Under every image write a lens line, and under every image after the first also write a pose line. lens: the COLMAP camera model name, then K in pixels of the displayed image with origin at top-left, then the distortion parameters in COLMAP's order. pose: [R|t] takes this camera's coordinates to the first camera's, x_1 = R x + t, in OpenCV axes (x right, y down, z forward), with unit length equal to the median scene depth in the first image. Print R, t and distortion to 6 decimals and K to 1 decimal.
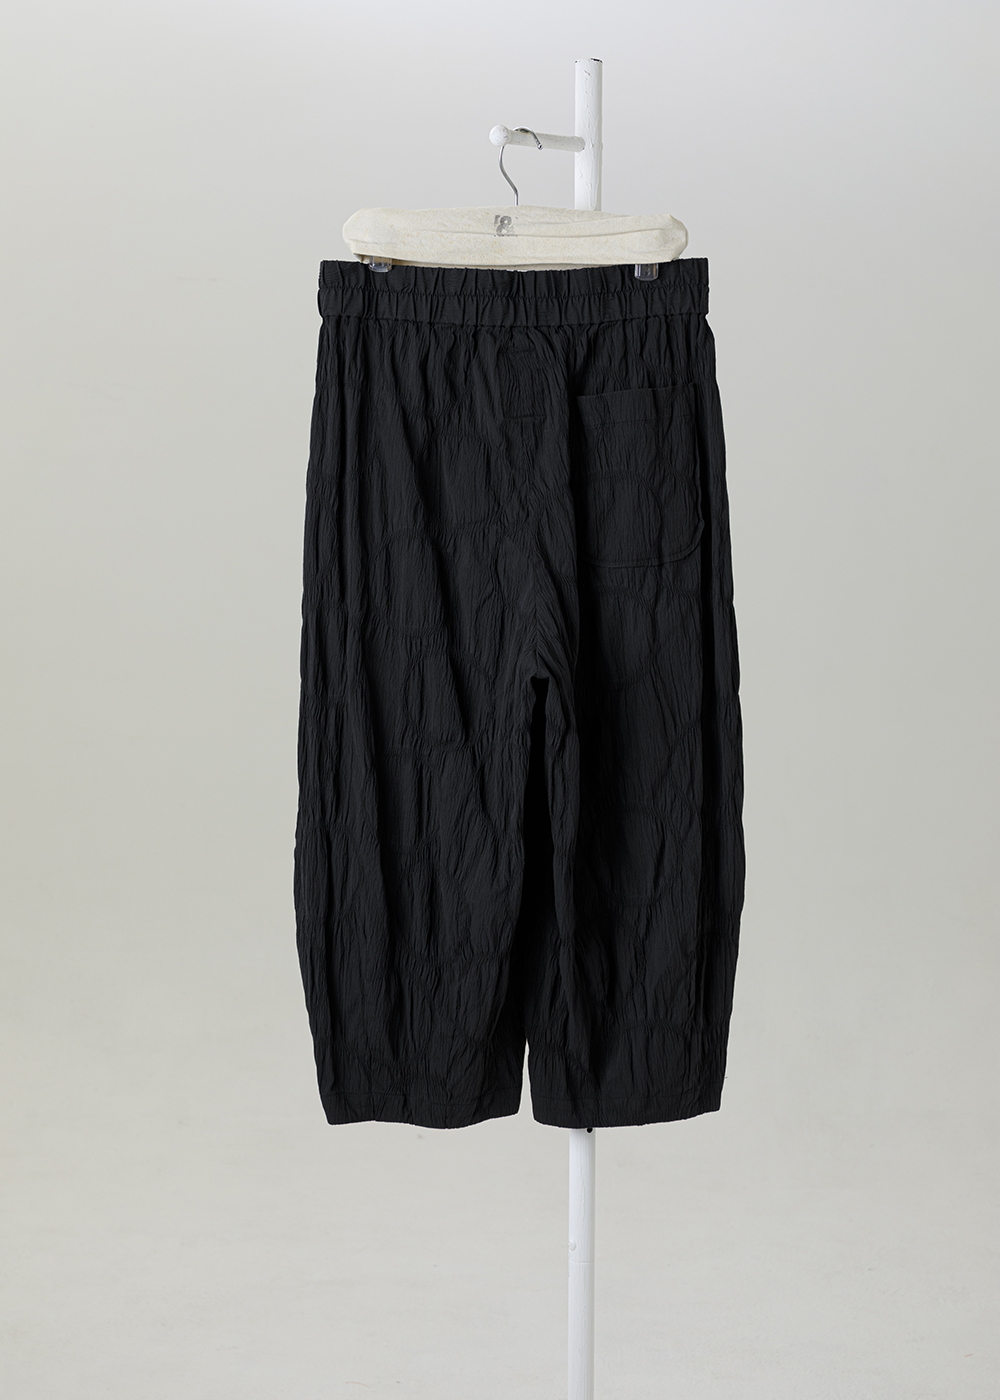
lens RADIAL K [[2506.7, 0, 500.0], [0, 2506.7, 700.0], [0, 0, 1]] dist [0.114977, 0.028285]
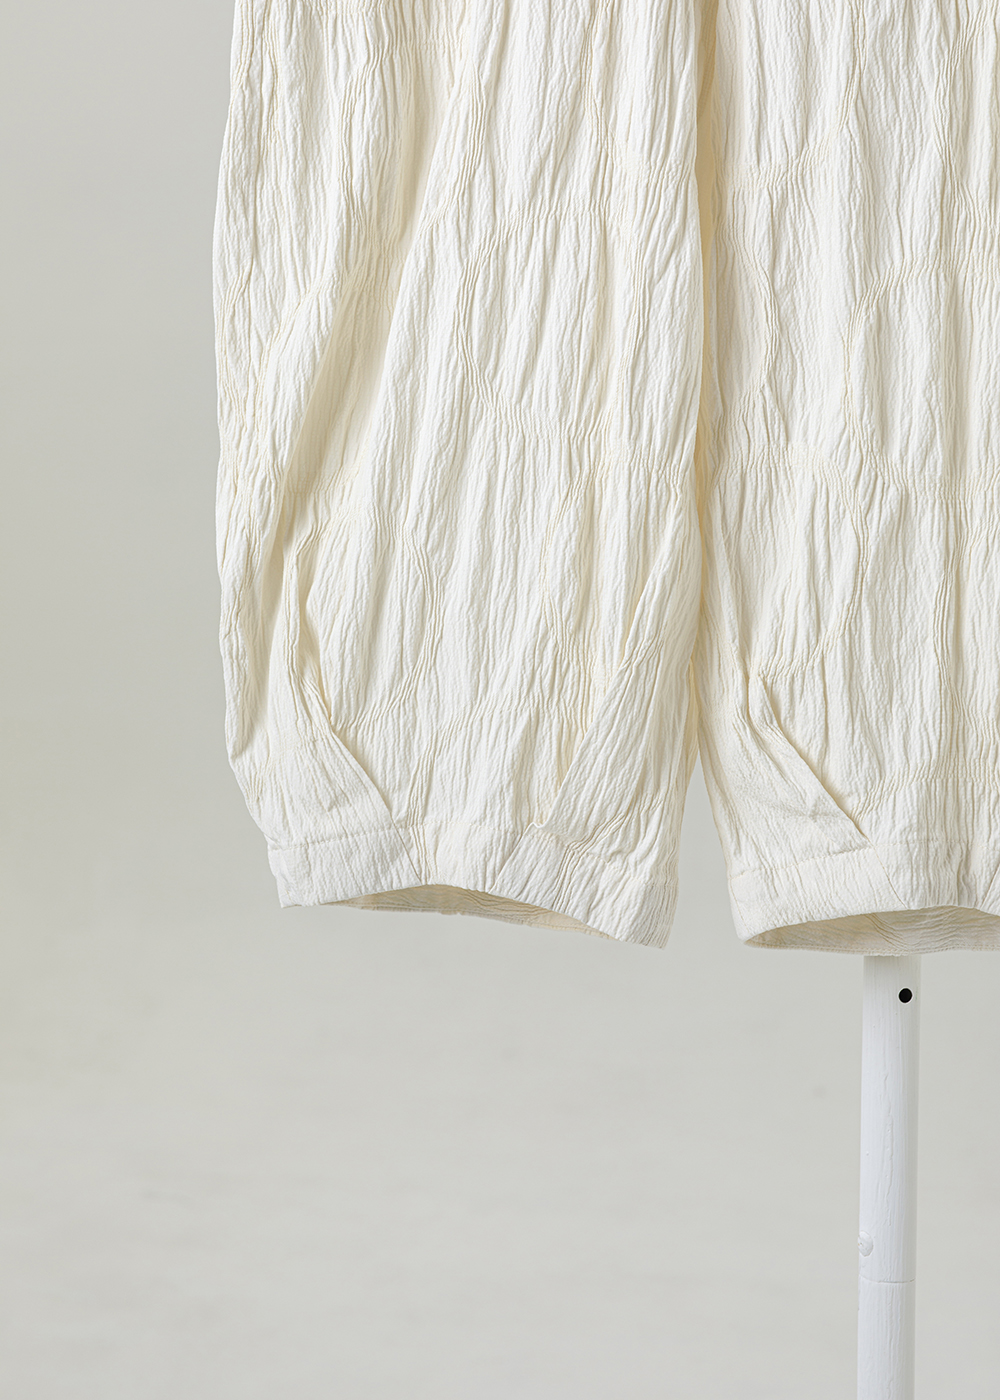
lens RADIAL K [[2506.7, 0, 500.0], [0, 2506.7, 700.0], [0, 0, 1]] dist [0.114977, 0.028285]
pose [[0.978994, 0.020524, -0.202852, 0.026232], [-0.018722, 0.999766, 0.010799, 0.052542], [0.203026, -0.006775, 0.979150, 0.248568]]
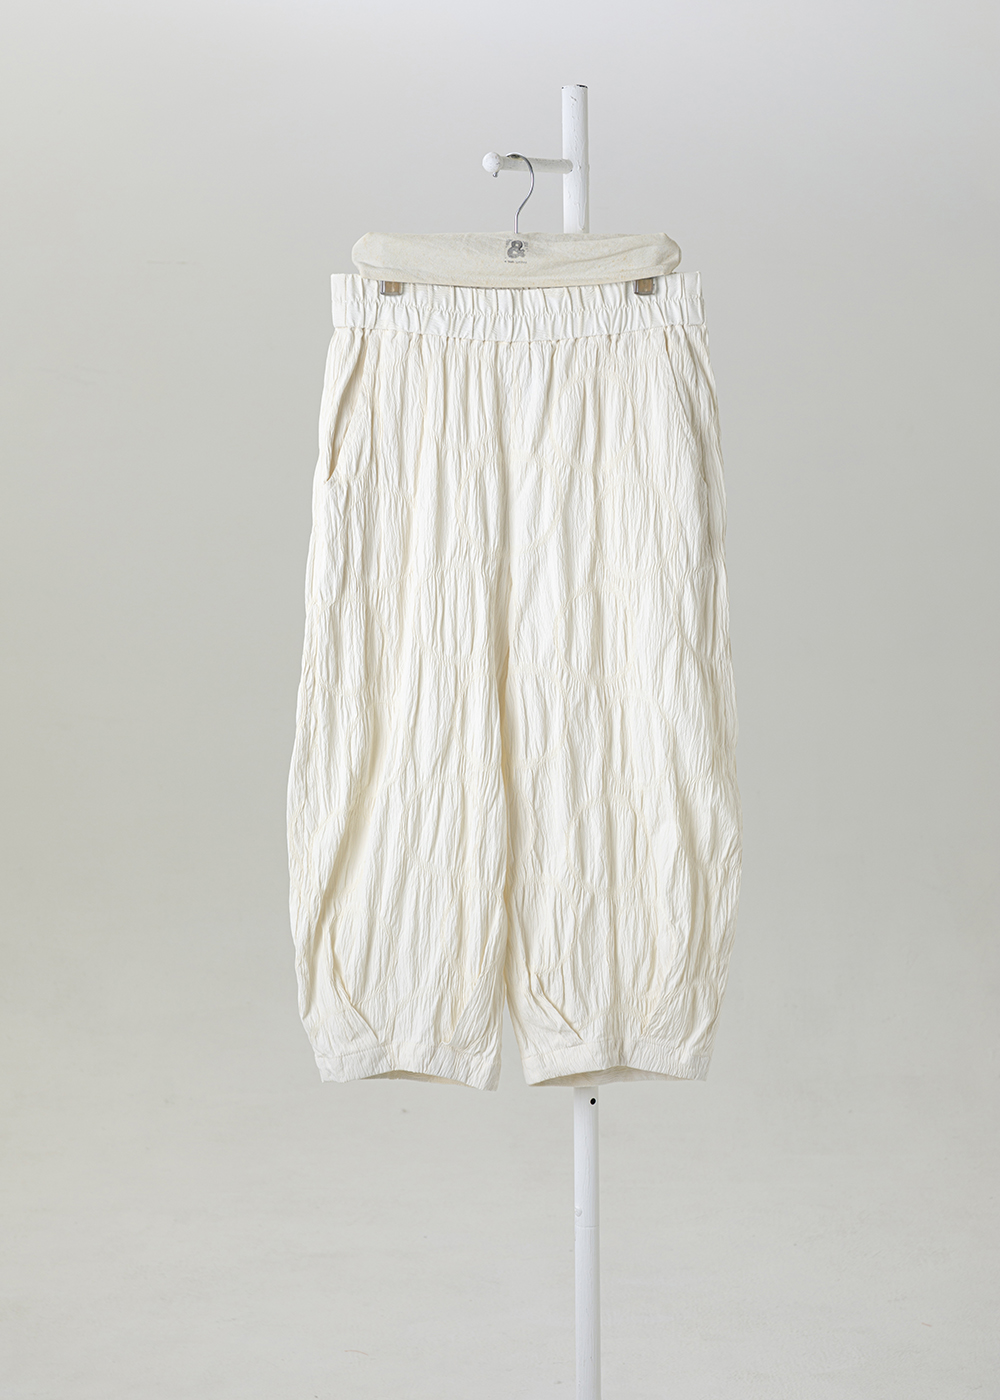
lens RADIAL K [[2506.7, 0, 500.0], [0, 2506.7, 700.0], [0, 0, 1]] dist [0.114977, 0.028285]
pose [[0.999811, -0.015882, 0.011249, -0.005302], [0.015762, 0.999819, 0.010694, -0.004313], [-0.011417, -0.010514, 0.999880, -0.023308]]
